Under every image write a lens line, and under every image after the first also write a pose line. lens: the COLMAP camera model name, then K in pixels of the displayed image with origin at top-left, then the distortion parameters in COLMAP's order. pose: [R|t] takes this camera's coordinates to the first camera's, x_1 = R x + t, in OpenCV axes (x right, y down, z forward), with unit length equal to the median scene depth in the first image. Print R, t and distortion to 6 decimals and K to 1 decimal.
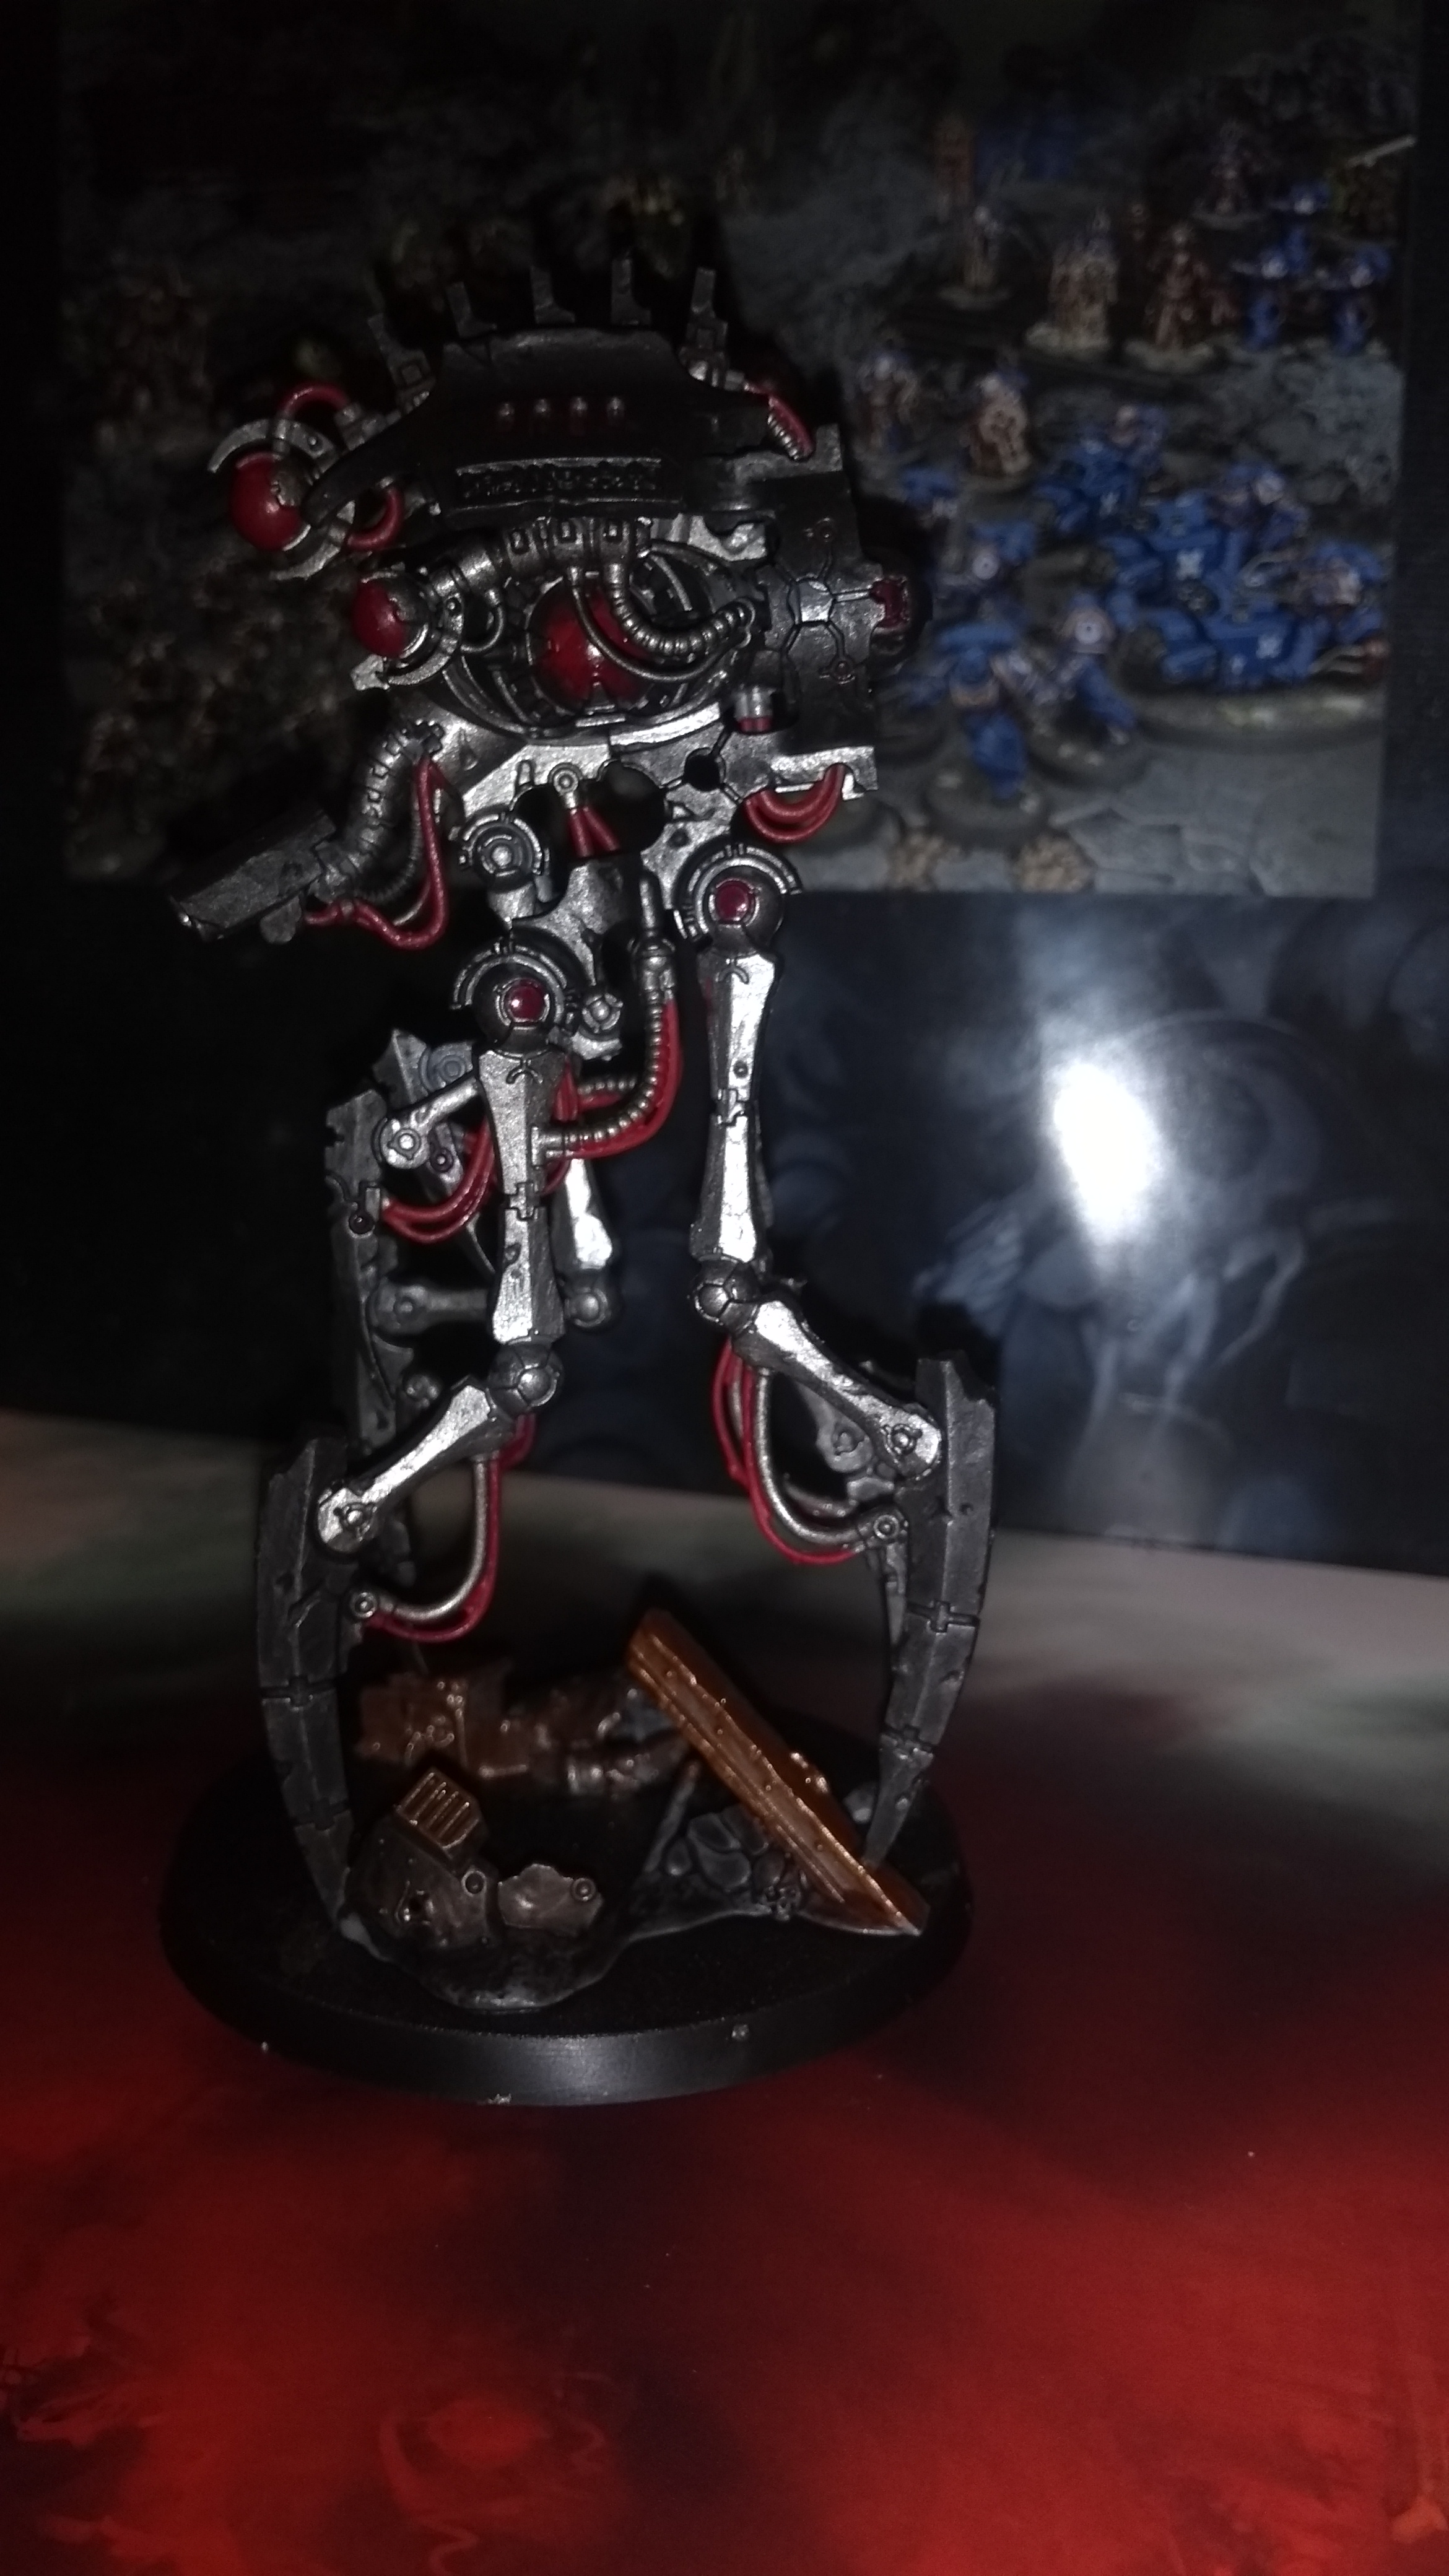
lens RADIAL K [[2122.9, 0, 732.2], [0, 2122.9, 1295.8], [0, 0, 1]] dist [0.019091, -0.049948]
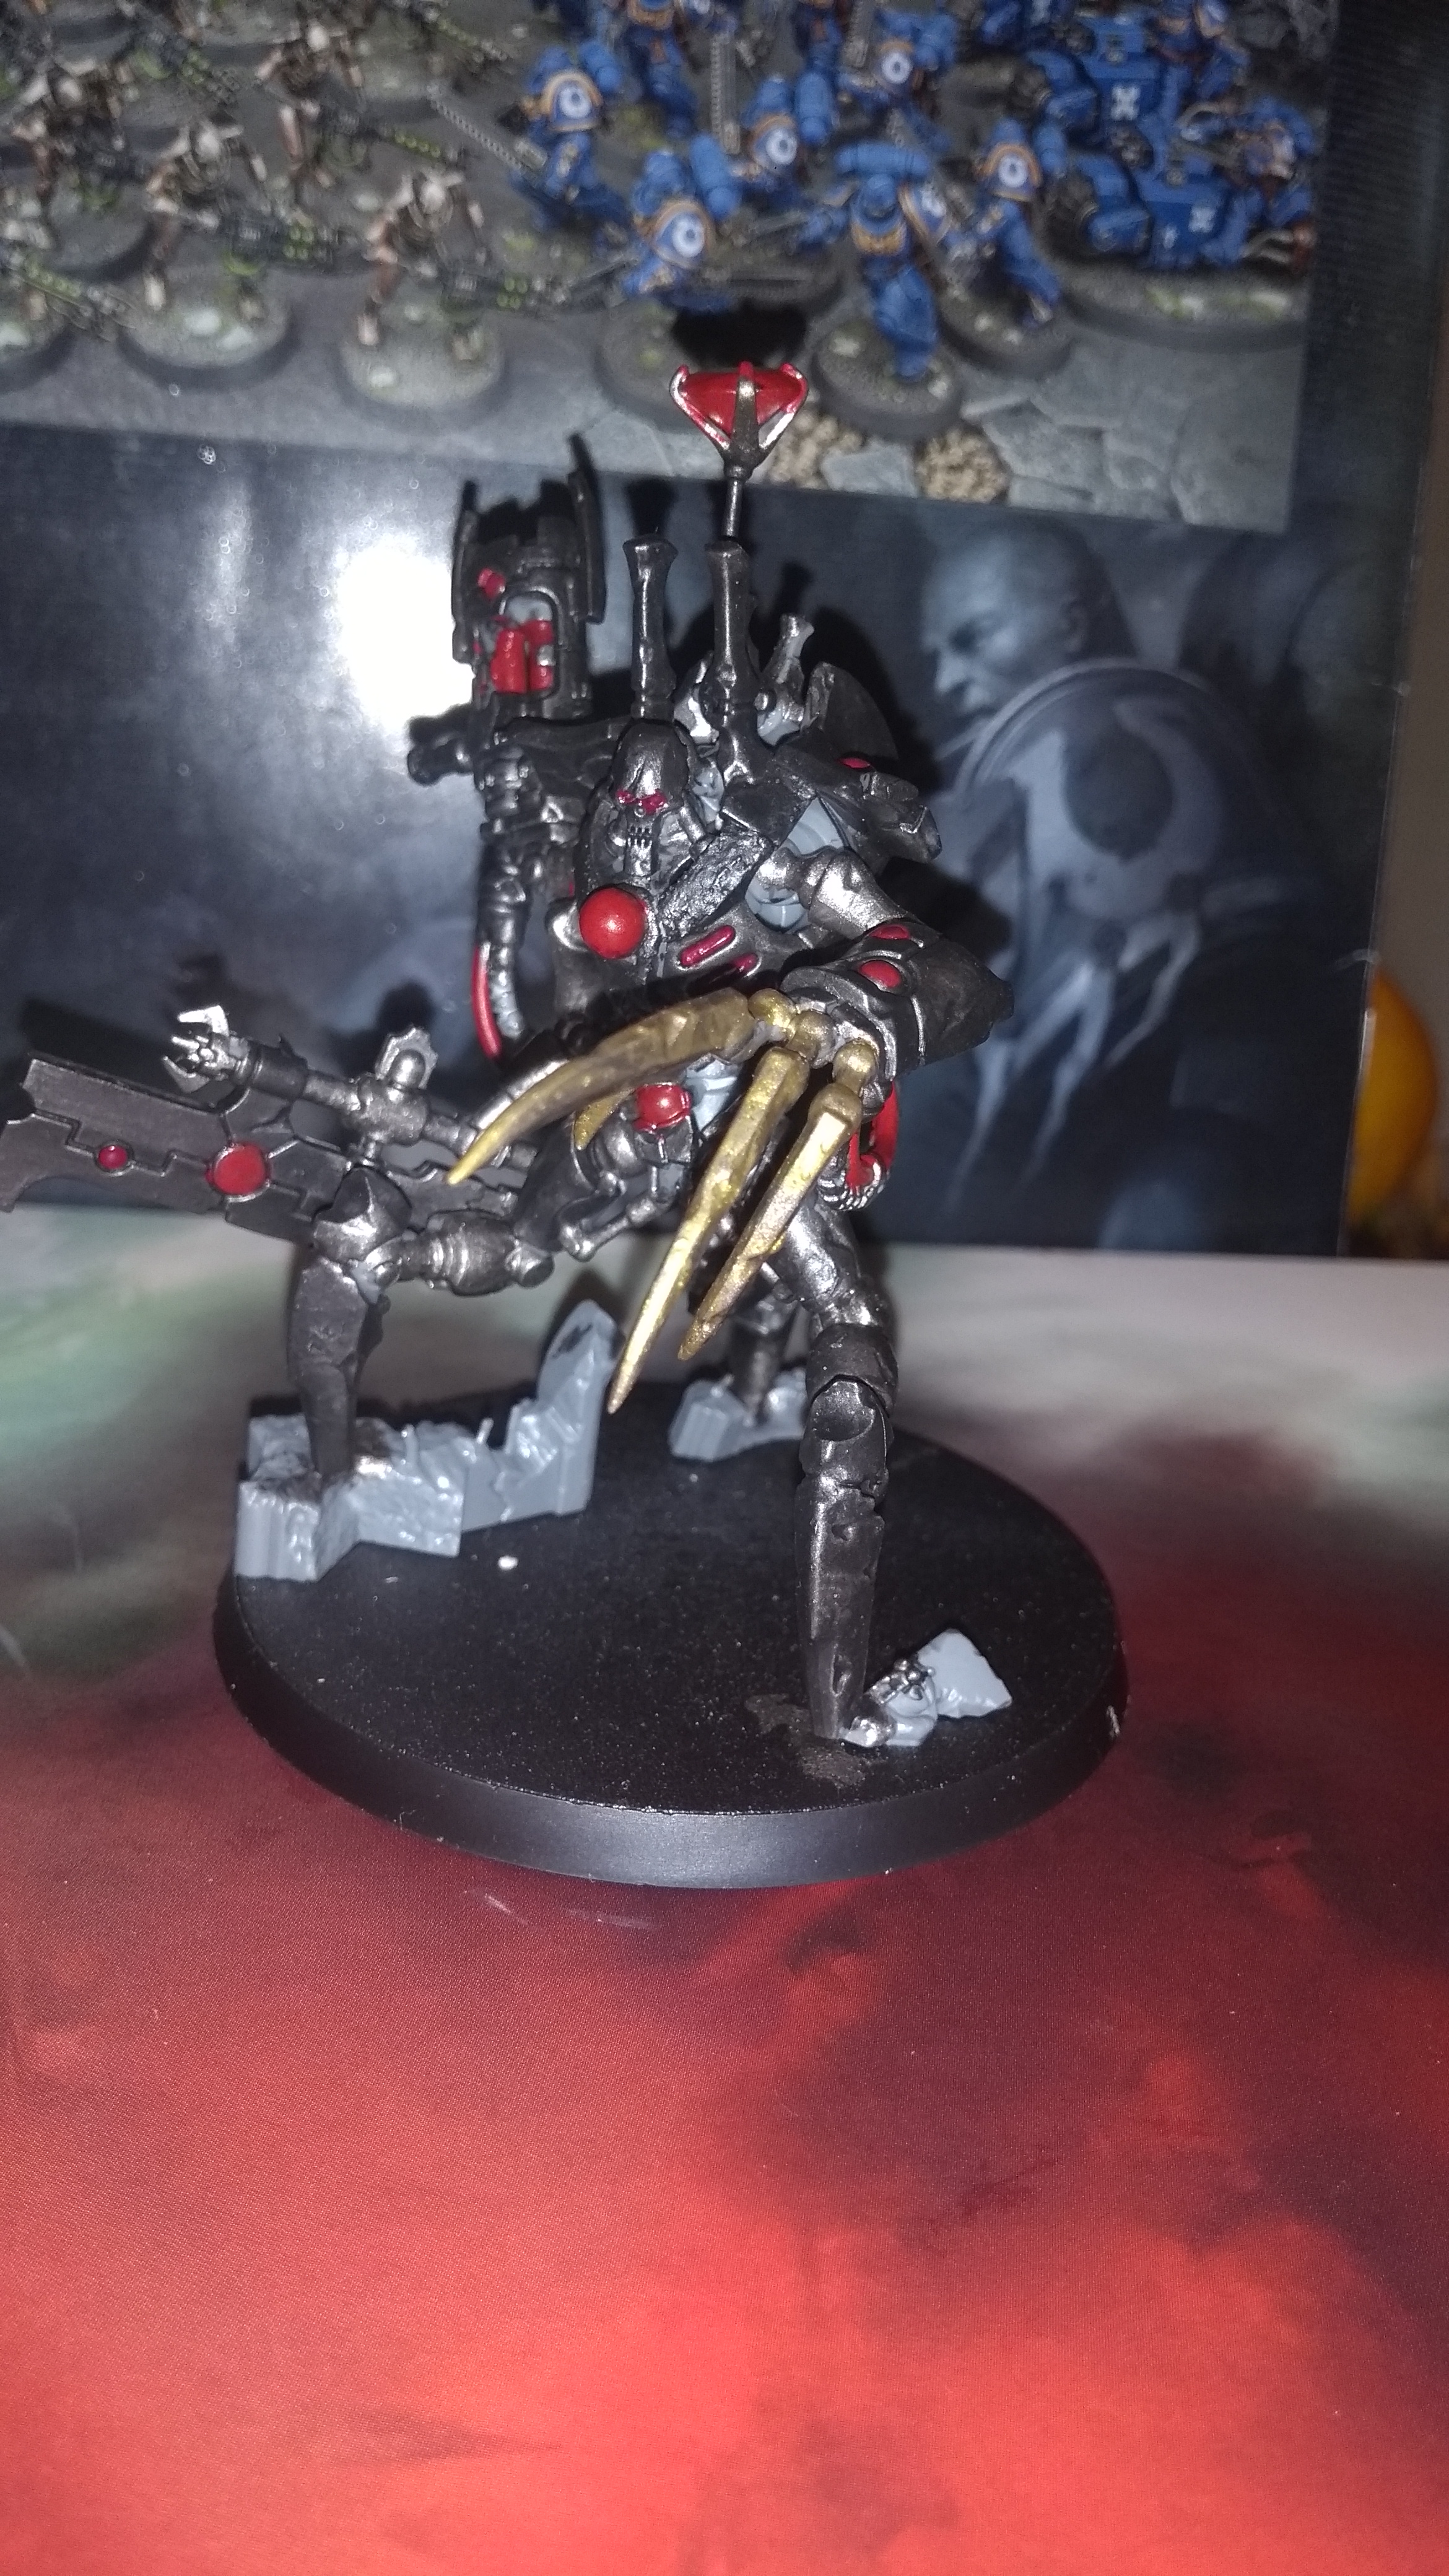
lens RADIAL K [[2122.9, 0, 696.1], [0, 2122.9, 1310.8], [0, 0, 1]] dist [0.019091, -0.049948]
pose [[0.916944, -0.077598, 0.391397, -0.300017], [0.007356, 0.984029, 0.177858, -0.026578], [-0.398947, -0.160207, 0.902870, 0.238119]]
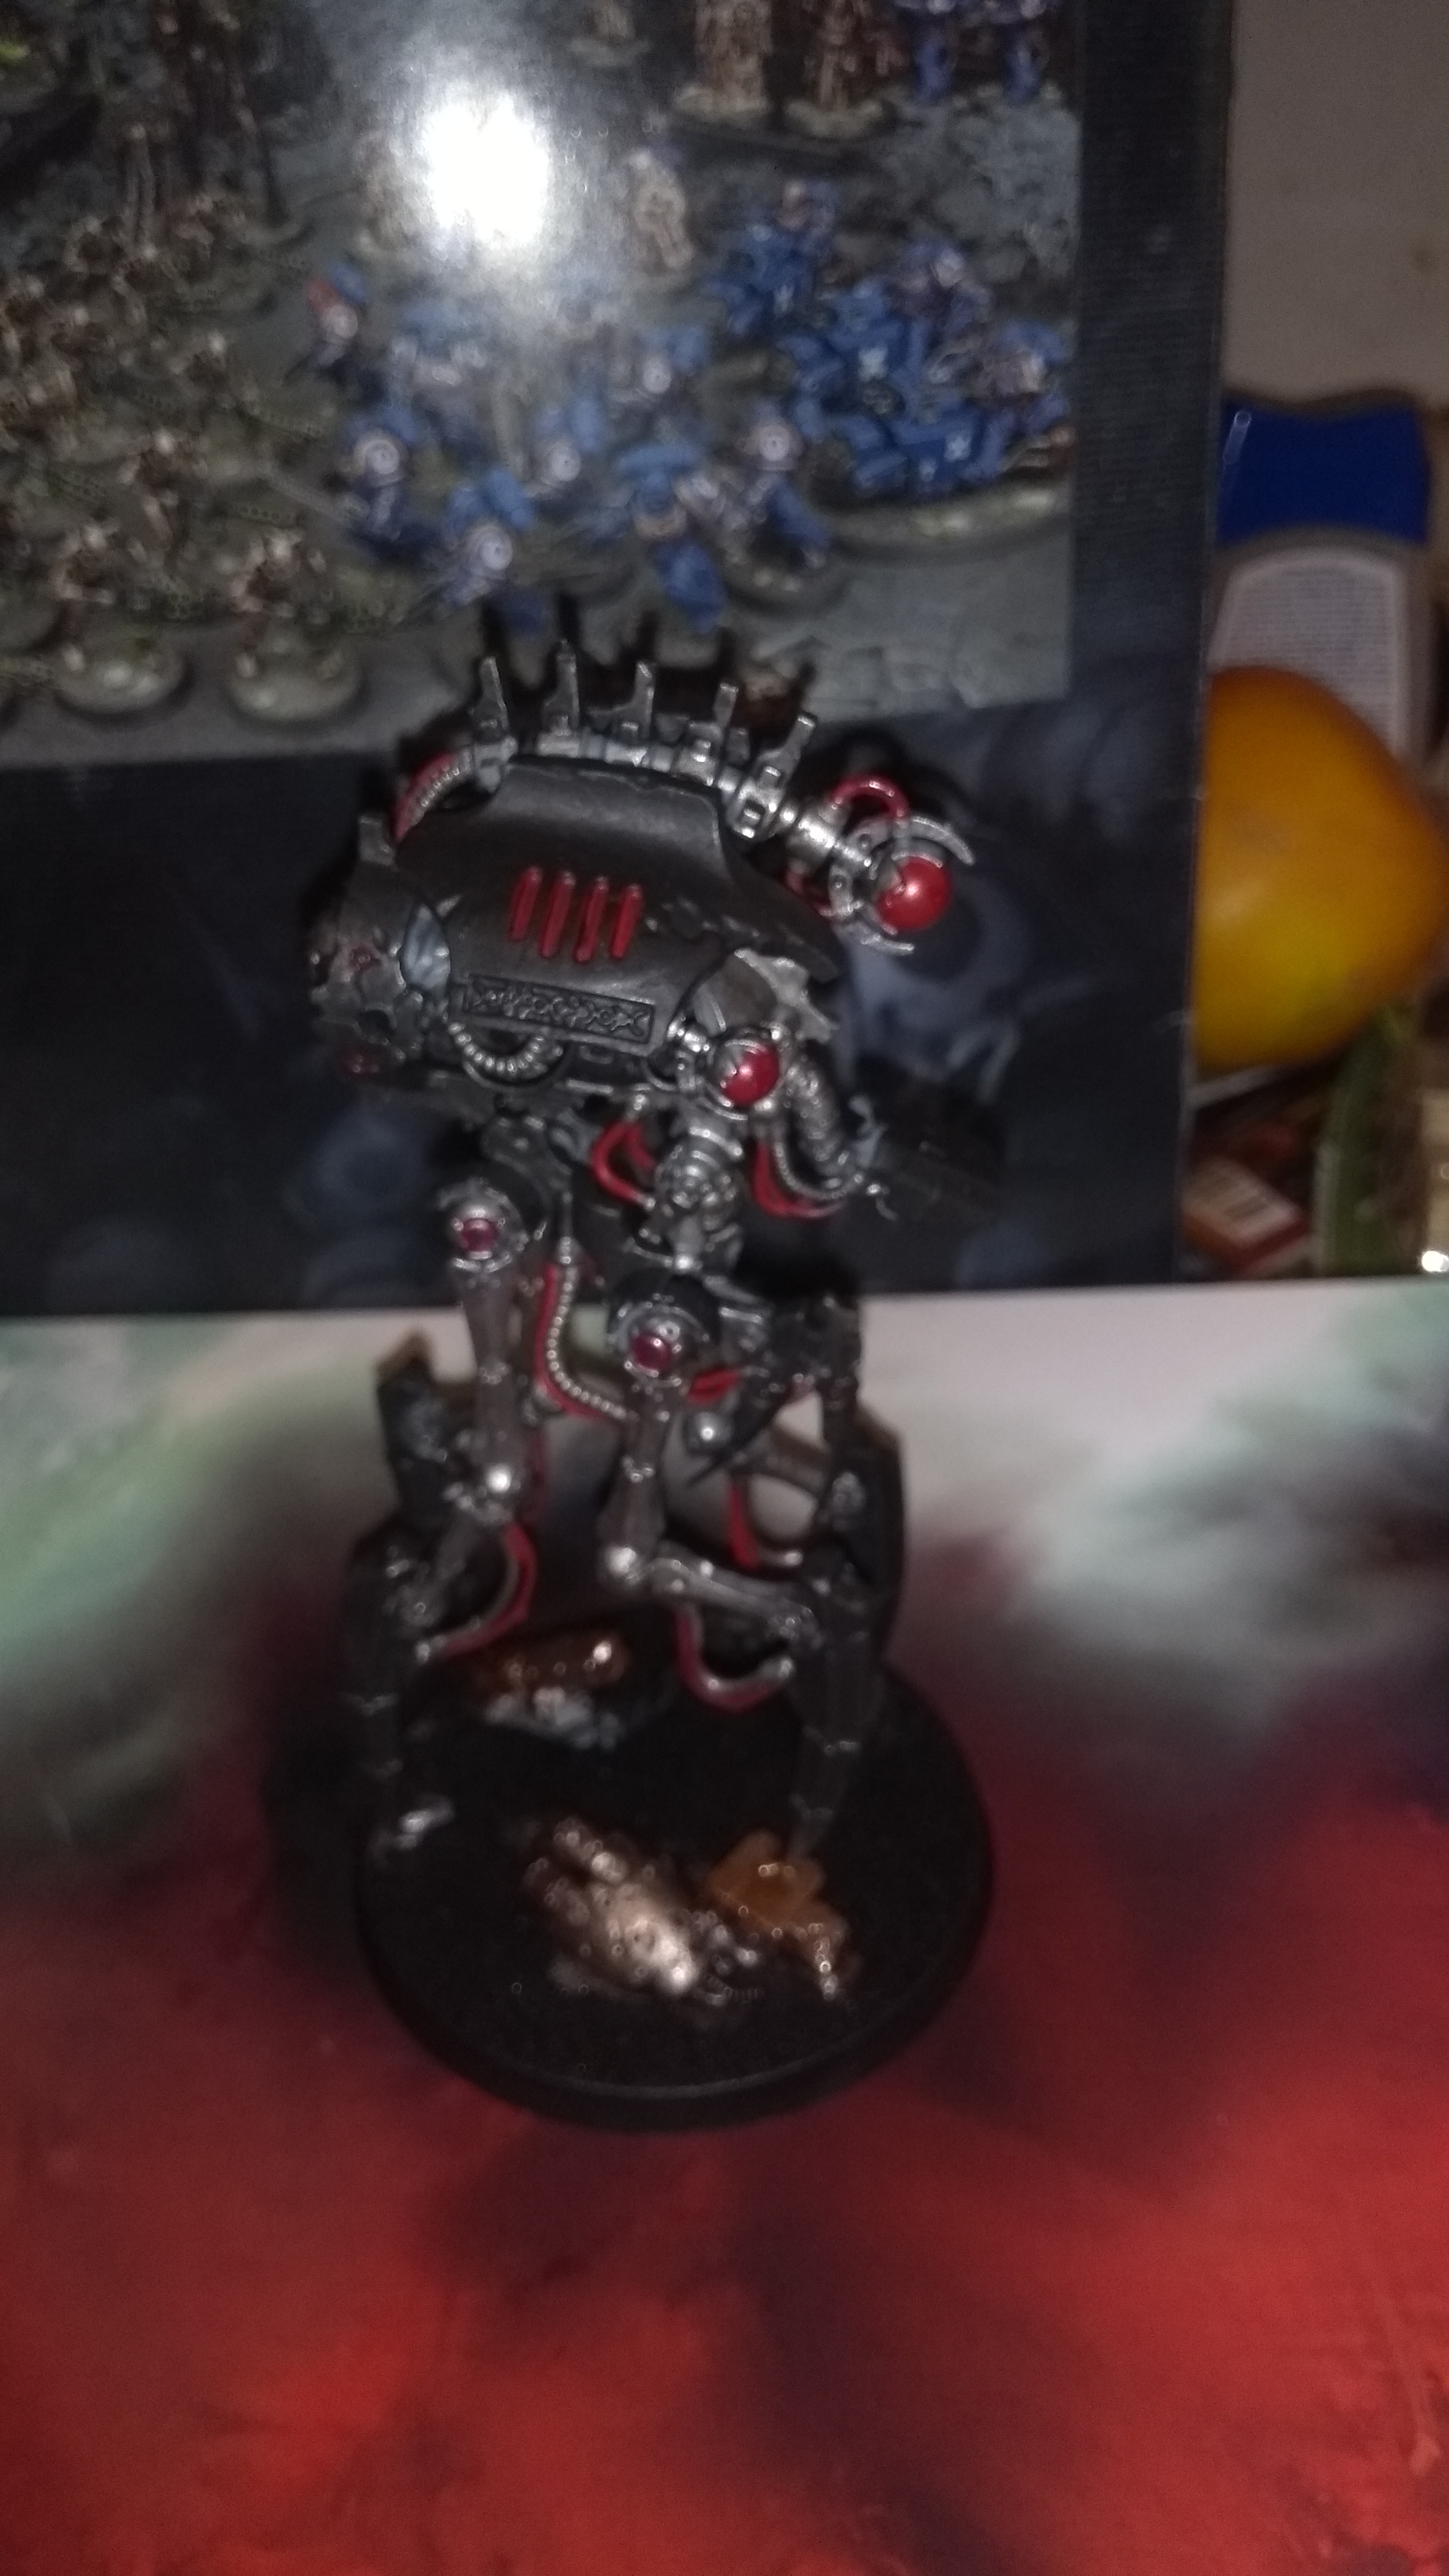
lens RADIAL K [[2122.9, 0, 720.0], [0, 2122.9, 1291.6], [0, 0, 1]] dist [0.019091, -0.049948]
pose [[0.955043, -0.210550, 0.208714, -0.129438], [0.107826, 0.902478, 0.417022, -0.370307], [-0.276163, -0.375770, 0.884608, 0.037847]]
